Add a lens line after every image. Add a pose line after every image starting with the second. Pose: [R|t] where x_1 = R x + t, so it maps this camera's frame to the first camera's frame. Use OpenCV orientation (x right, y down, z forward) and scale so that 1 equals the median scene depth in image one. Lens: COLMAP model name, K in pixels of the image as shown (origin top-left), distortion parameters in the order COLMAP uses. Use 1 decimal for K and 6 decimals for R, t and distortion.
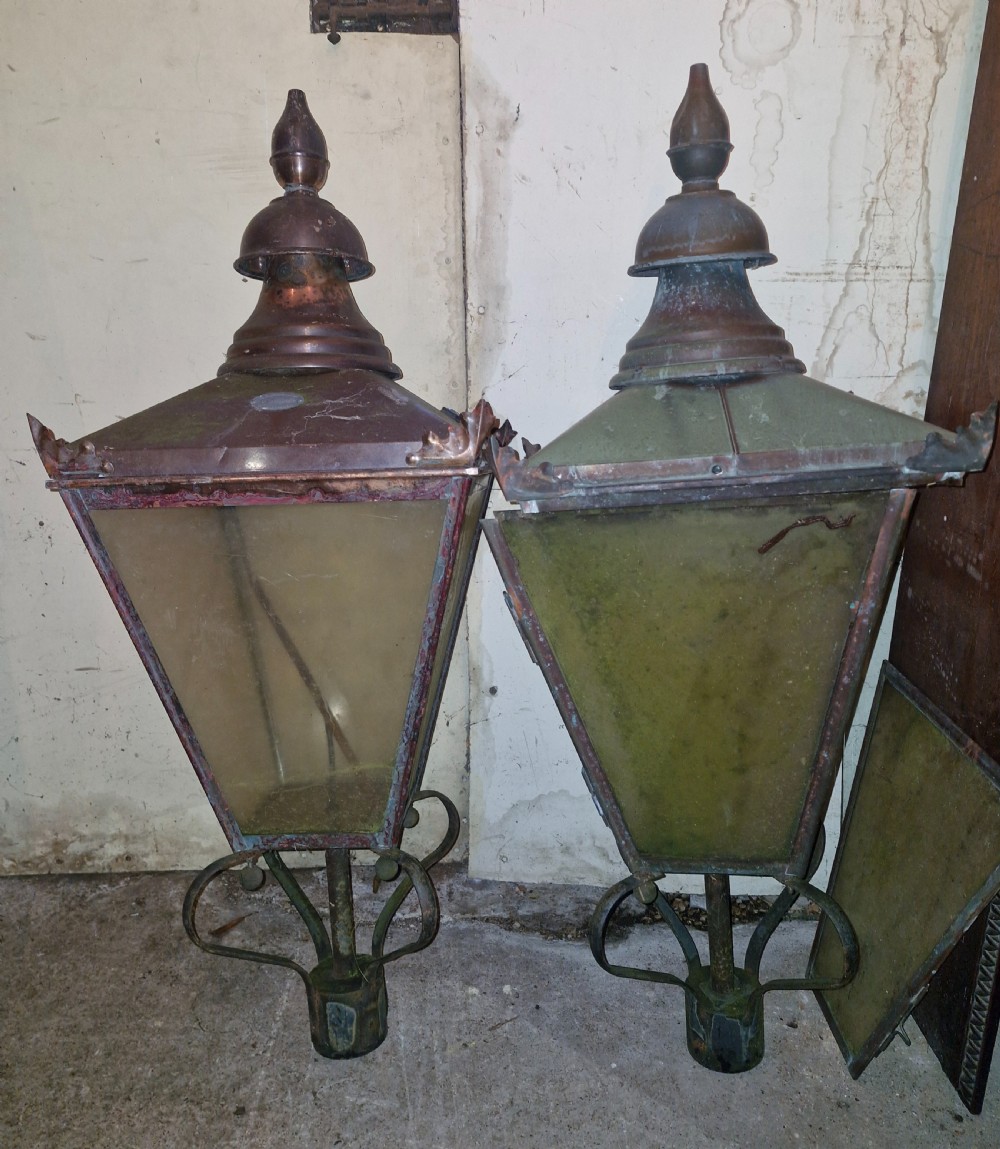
lens RADIAL K [[969.3, 0, 500.0], [0, 969.3, 532.2], [0, 0, 1]] dist [0.050528, -0.051216]
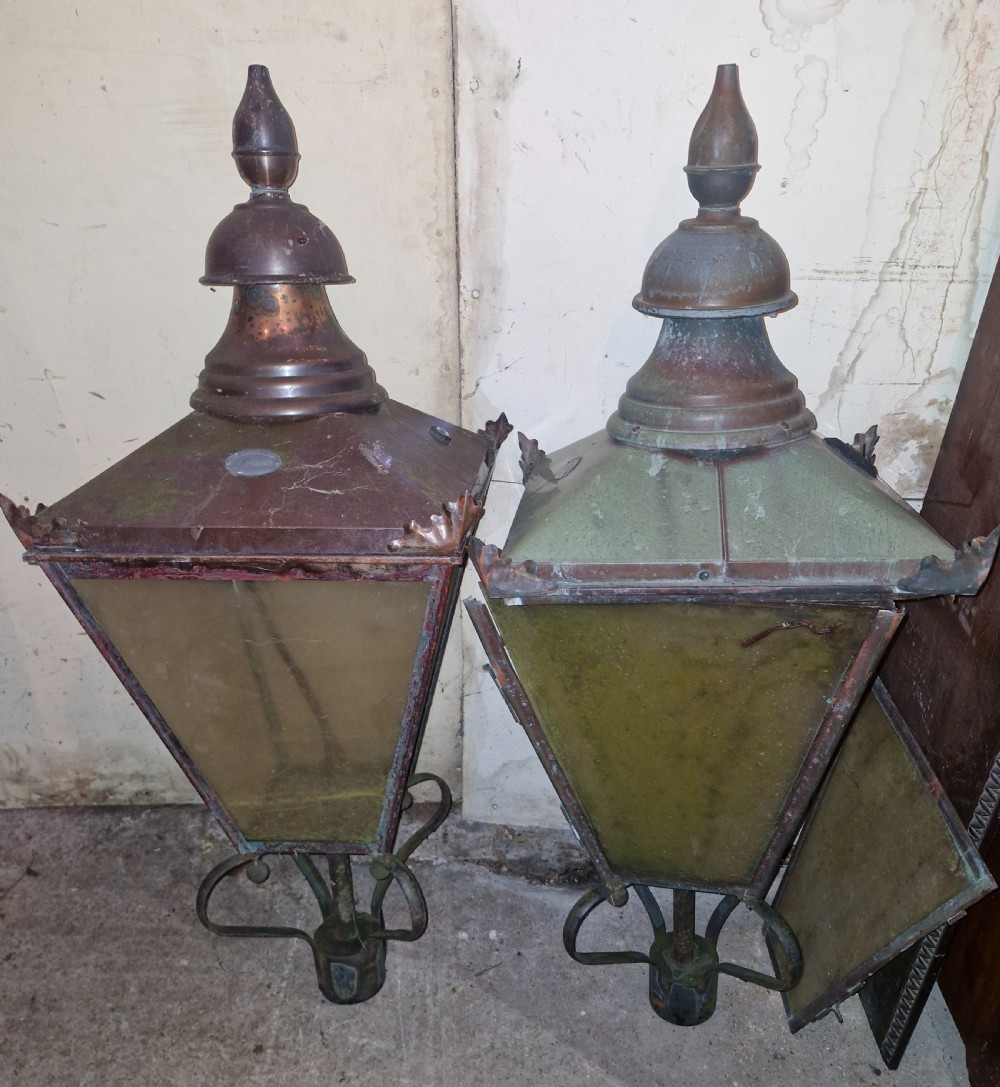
lens RADIAL K [[985.9, 0, 501.5], [0, 985.9, 598.4], [0, 0, 1]] dist [0.061133, -0.074814]
pose [[0.999706, 0.020913, -0.012291, 0.024536], [-0.016332, 0.954909, 0.296448, -0.254979], [0.017936, -0.296160, 0.954970, 0.031629]]
